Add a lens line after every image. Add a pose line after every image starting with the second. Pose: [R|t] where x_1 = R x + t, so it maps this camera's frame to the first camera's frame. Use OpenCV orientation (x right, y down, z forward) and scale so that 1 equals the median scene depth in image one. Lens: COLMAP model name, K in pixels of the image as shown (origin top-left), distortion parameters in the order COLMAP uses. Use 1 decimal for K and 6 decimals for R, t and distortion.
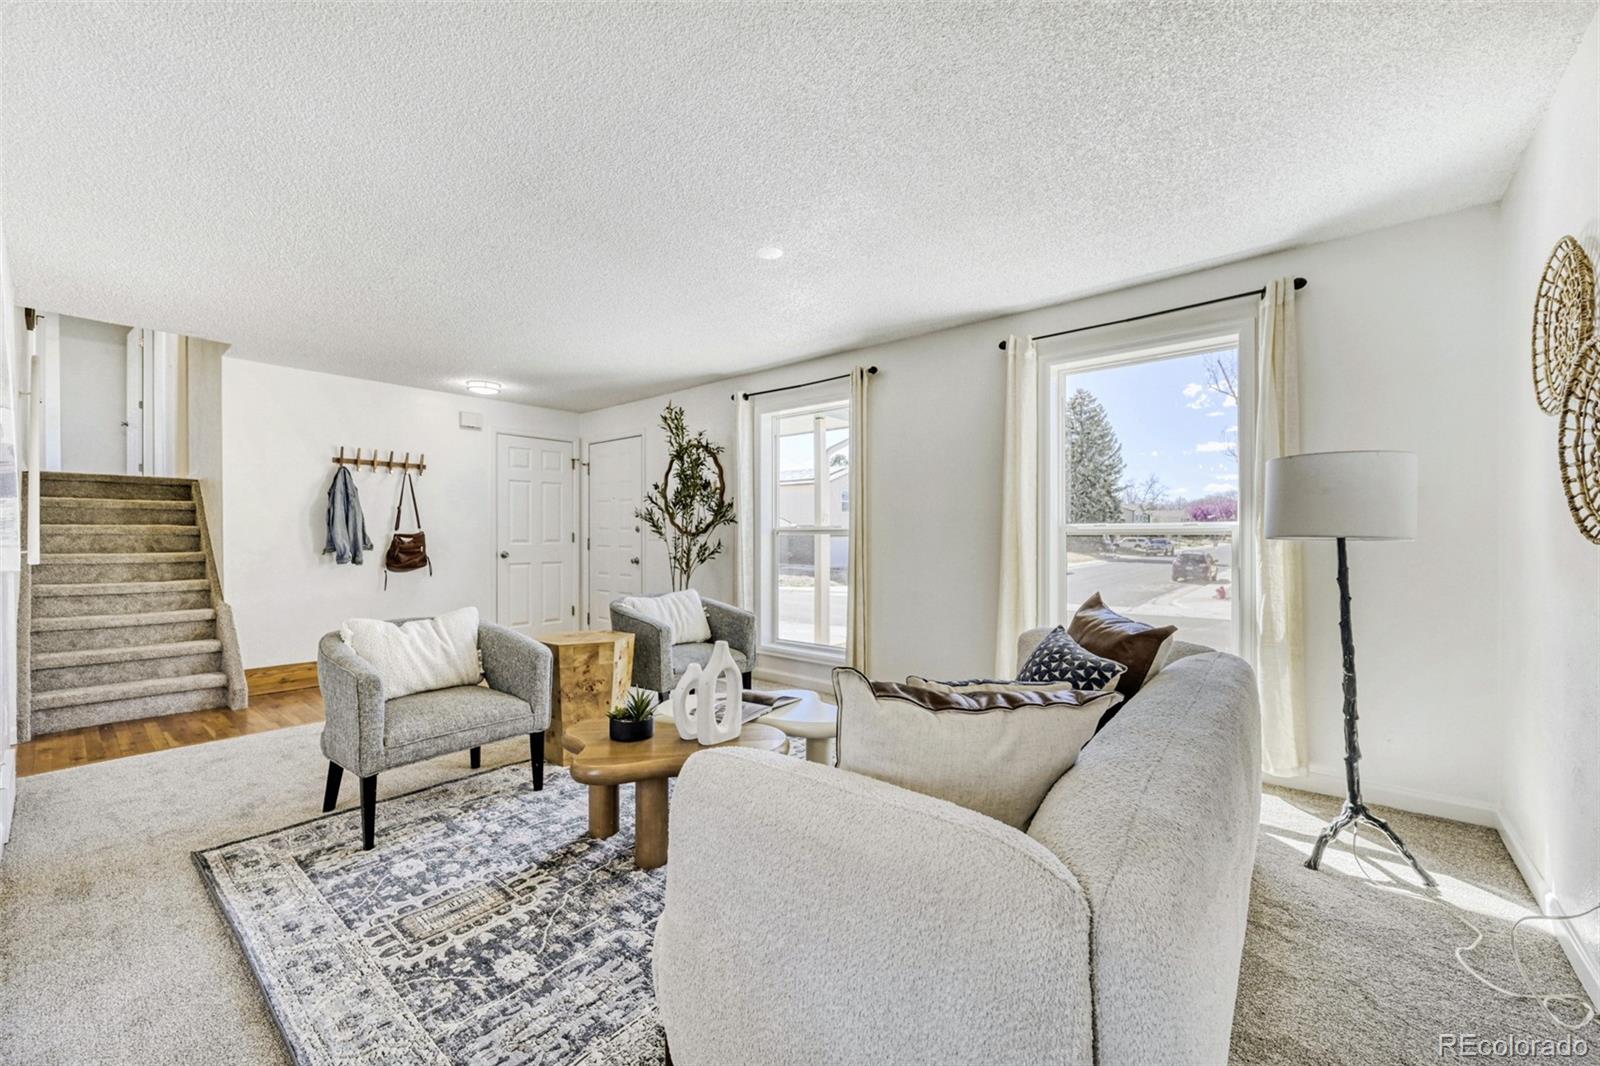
lens RADIAL K [[636.4, 0, 807.8], [0, 636.4, 534.7], [0, 0, 1]] dist [-0.001298, -0.000223]
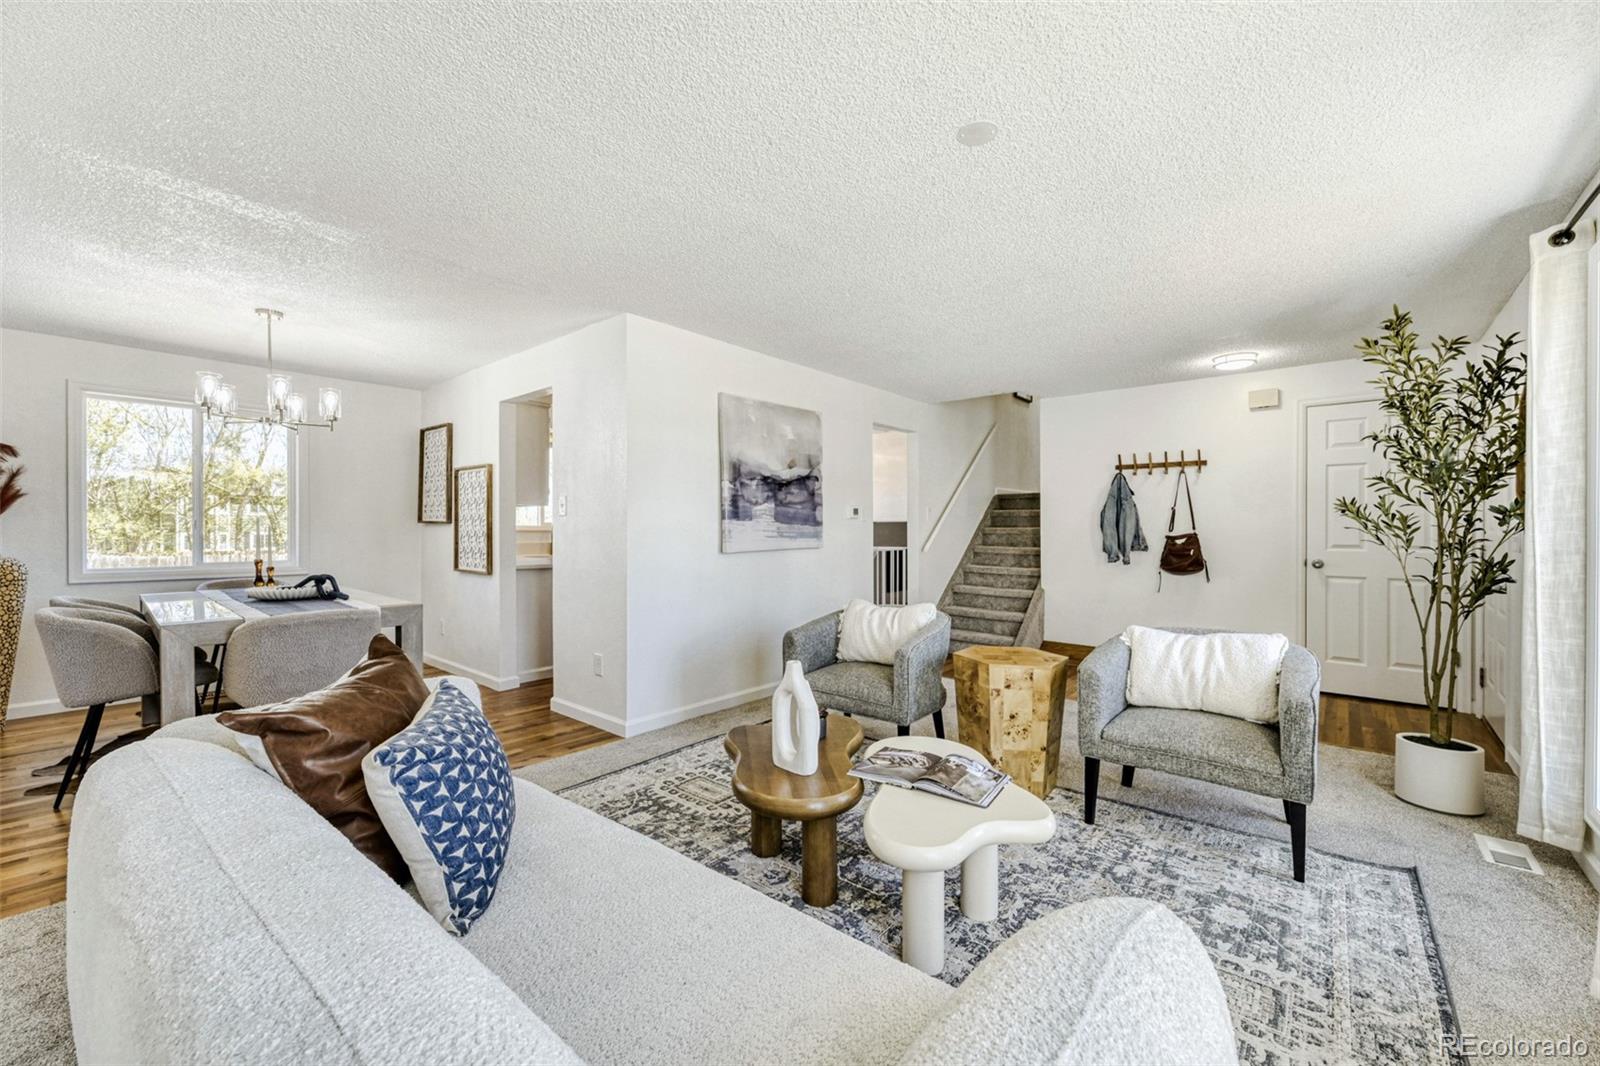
lens RADIAL K [[636.4, 0, 793.4], [0, 636.4, 530.2], [0, 0, 1]] dist [-0.001298, -0.000223]
pose [[-0.026341, 0.003070, -0.999648, 0.410745], [-0.002505, 0.999992, 0.003137, -0.013018], [0.999650, 0.002587, -0.026333, 0.539028]]
